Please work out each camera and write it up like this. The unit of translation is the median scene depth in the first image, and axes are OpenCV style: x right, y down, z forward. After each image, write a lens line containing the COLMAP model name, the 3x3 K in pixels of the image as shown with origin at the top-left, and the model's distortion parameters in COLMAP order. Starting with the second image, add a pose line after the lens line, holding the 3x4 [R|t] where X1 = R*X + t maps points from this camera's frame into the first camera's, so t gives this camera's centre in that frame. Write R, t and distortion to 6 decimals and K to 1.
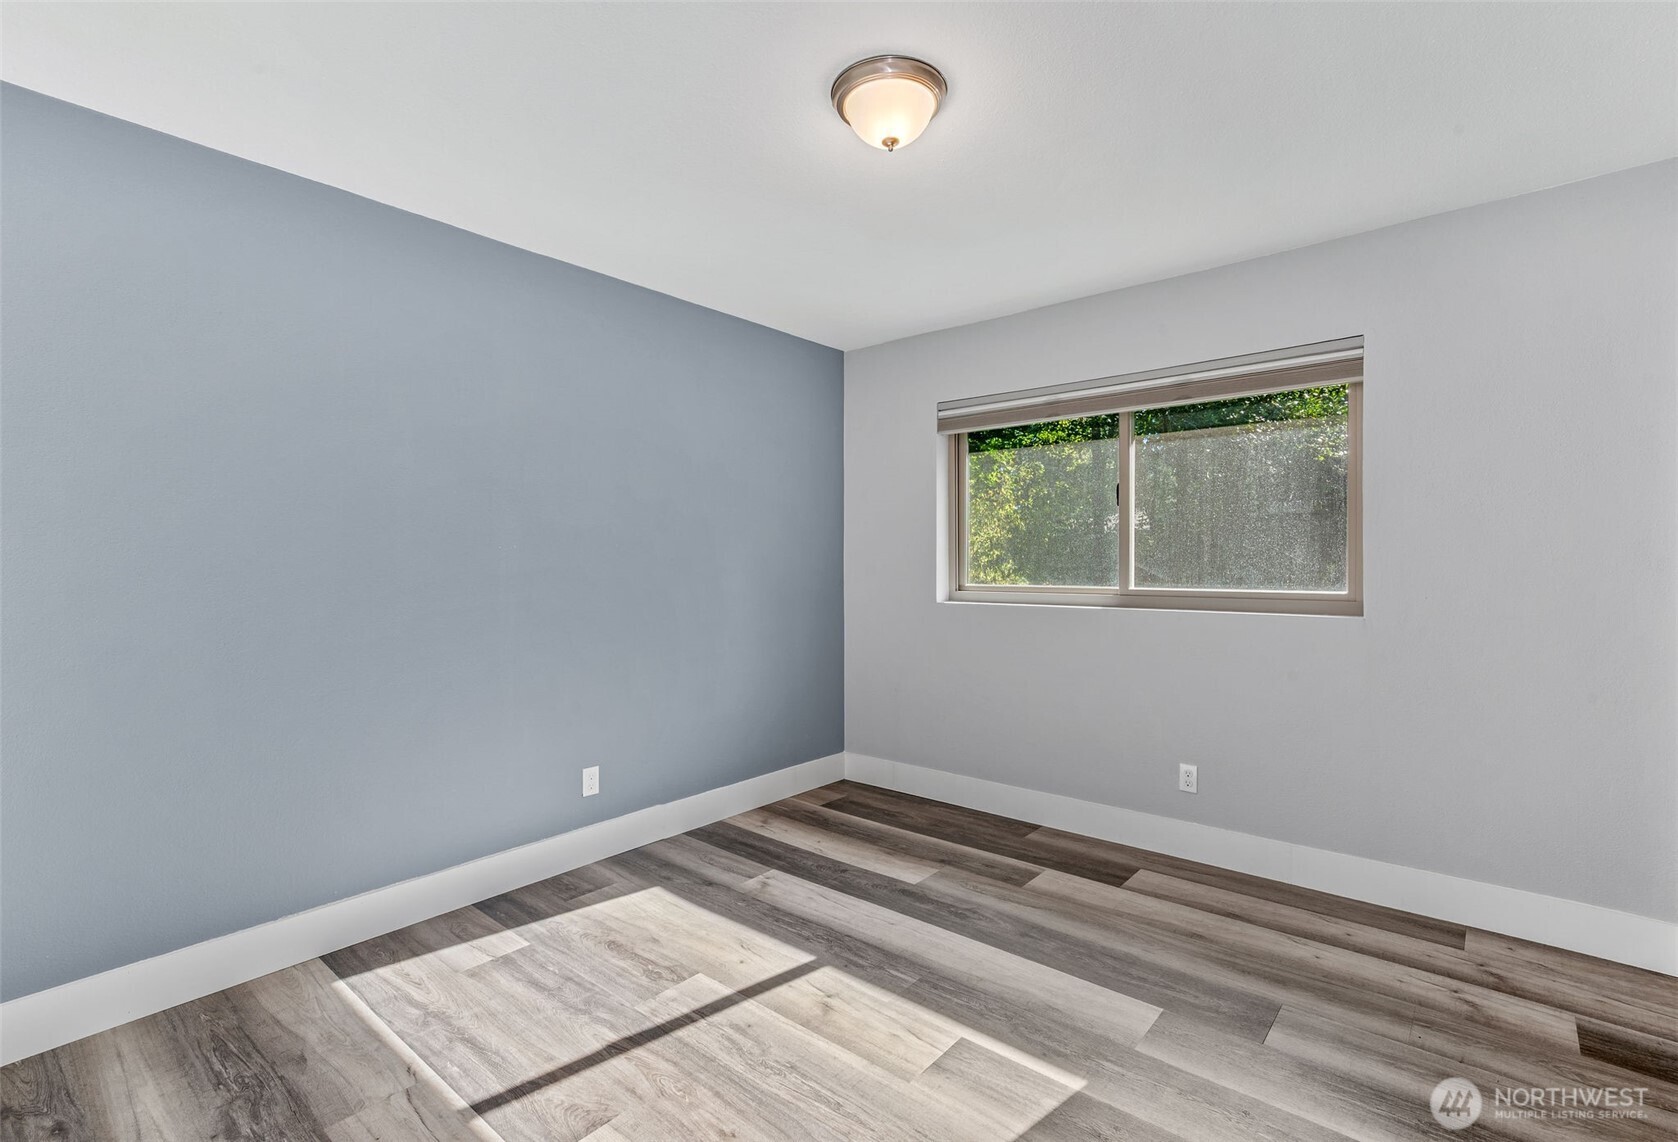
lens RADIAL K [[722.5, 0, 840.0], [0, 722.5, 560.7], [0, 0, 1]] dist [0.002658, 0.001396]
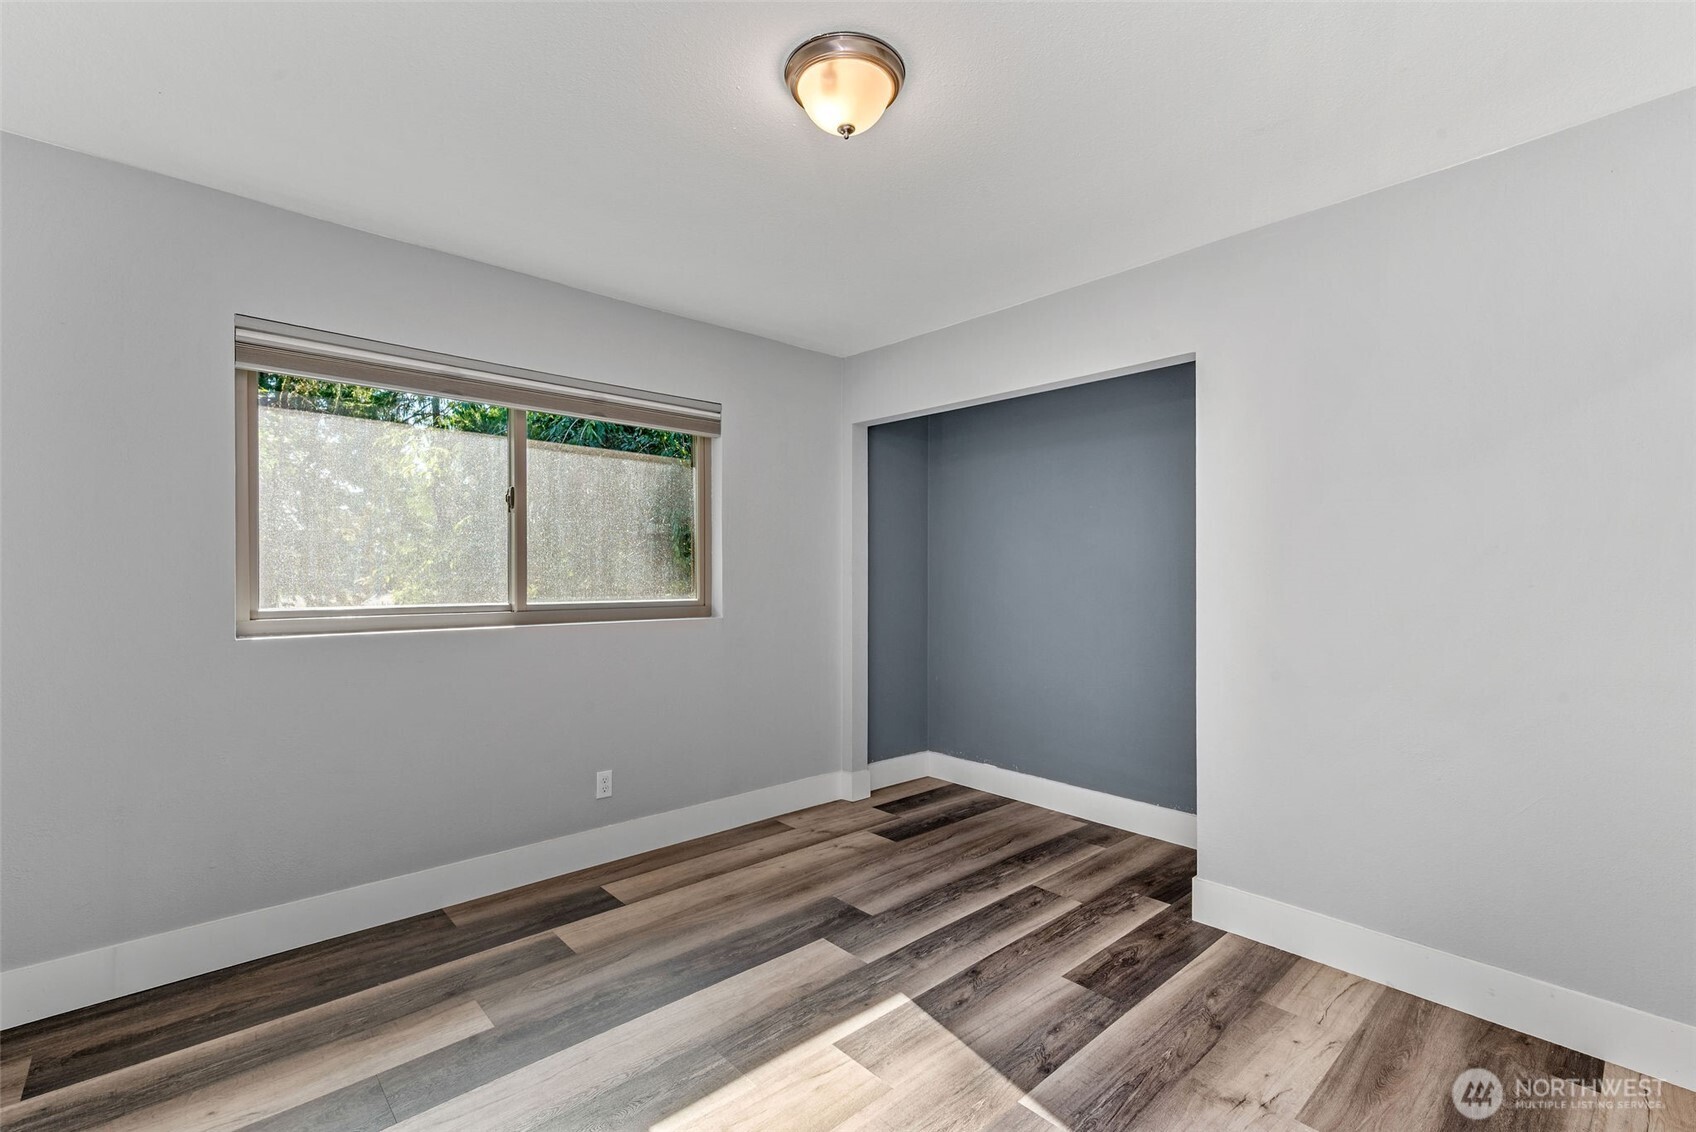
lens RADIAL K [[745.7, 0, 849.6], [0, 745.7, 571.5], [0, 0, 1]] dist [0.011909, -0.000044]
pose [[0.158698, 0.004891, 0.987315, -0.583902], [-0.003506, 0.999984, -0.004390, 0.000126], [-0.987321, -0.002765, 0.158713, 0.545005]]
